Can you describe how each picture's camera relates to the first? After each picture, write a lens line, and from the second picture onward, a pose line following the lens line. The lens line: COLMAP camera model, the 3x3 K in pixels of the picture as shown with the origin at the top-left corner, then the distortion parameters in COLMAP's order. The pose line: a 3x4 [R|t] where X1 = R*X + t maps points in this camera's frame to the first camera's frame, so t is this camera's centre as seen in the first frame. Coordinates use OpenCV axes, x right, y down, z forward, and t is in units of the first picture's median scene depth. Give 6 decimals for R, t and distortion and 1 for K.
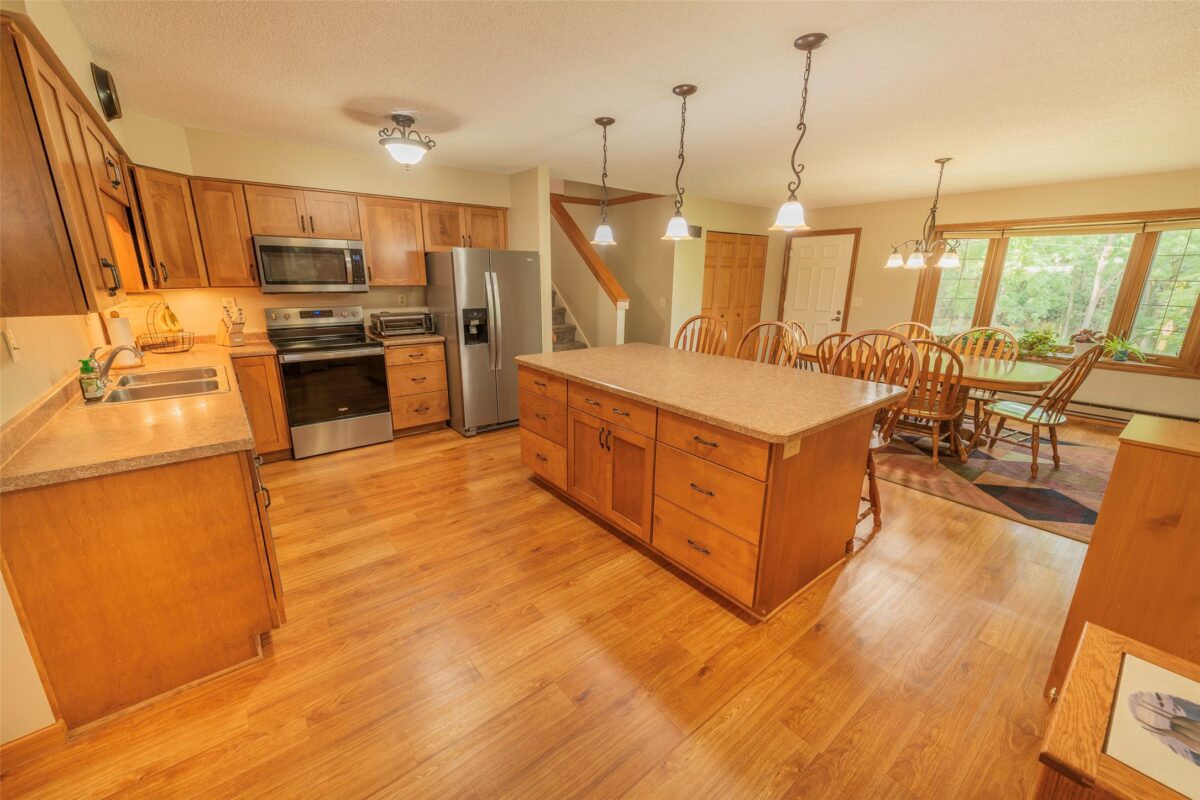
lens RADIAL K [[466.6, 0, 591.4], [0, 466.6, 401.9], [0, 0, 1]] dist [0.010578, -0.002938]
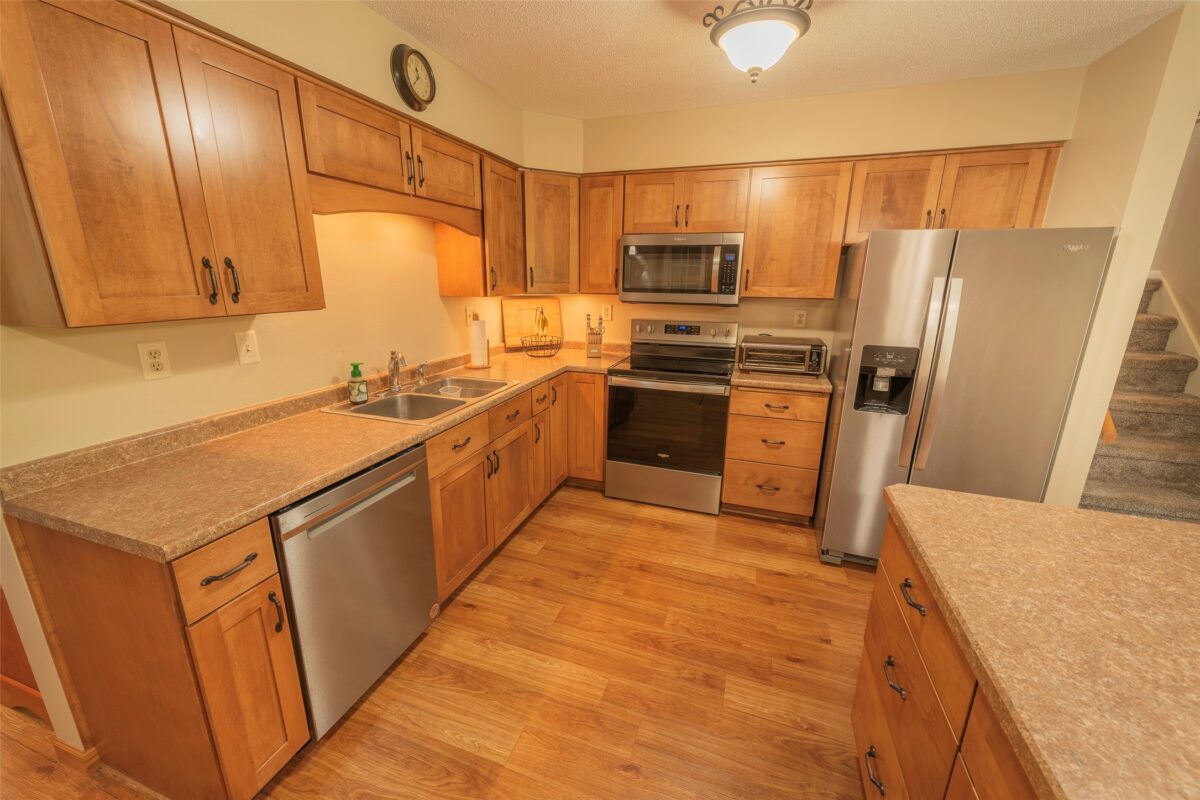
lens RADIAL K [[466.6, 0, 595.4], [0, 466.6, 398.9], [0, 0, 1]] dist [0.010578, -0.002938]
pose [[0.538862, 0.215533, -0.814354, 0.011117], [-0.228563, 0.967859, 0.104920, -0.123088], [0.810794, 0.129594, 0.570805, 0.443119]]
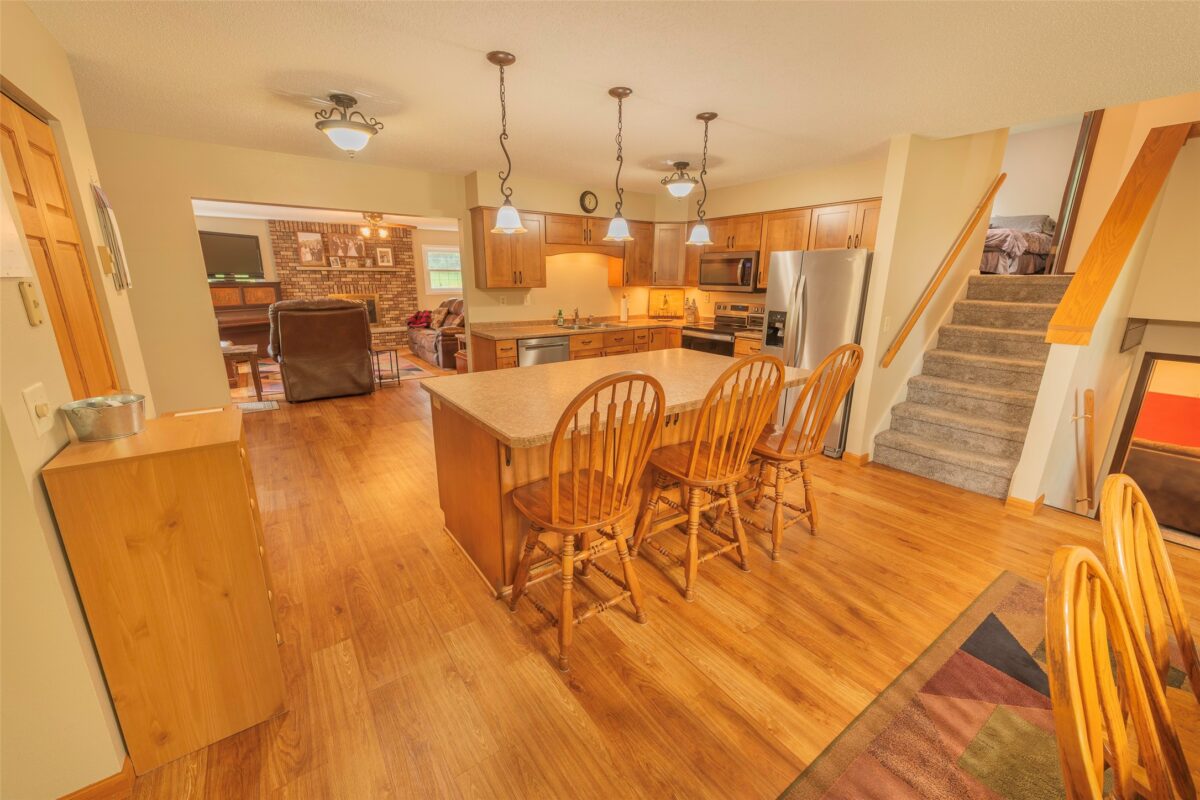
lens RADIAL K [[466.6, 0, 594.9], [0, 466.6, 398.9], [0, 0, 1]] dist [0.010578, -0.002938]
pose [[-0.044420, 0.245941, -0.968266, 0.793425], [-0.267759, 0.930830, 0.248716, -0.169445], [0.962461, 0.270310, 0.024505, 0.648879]]
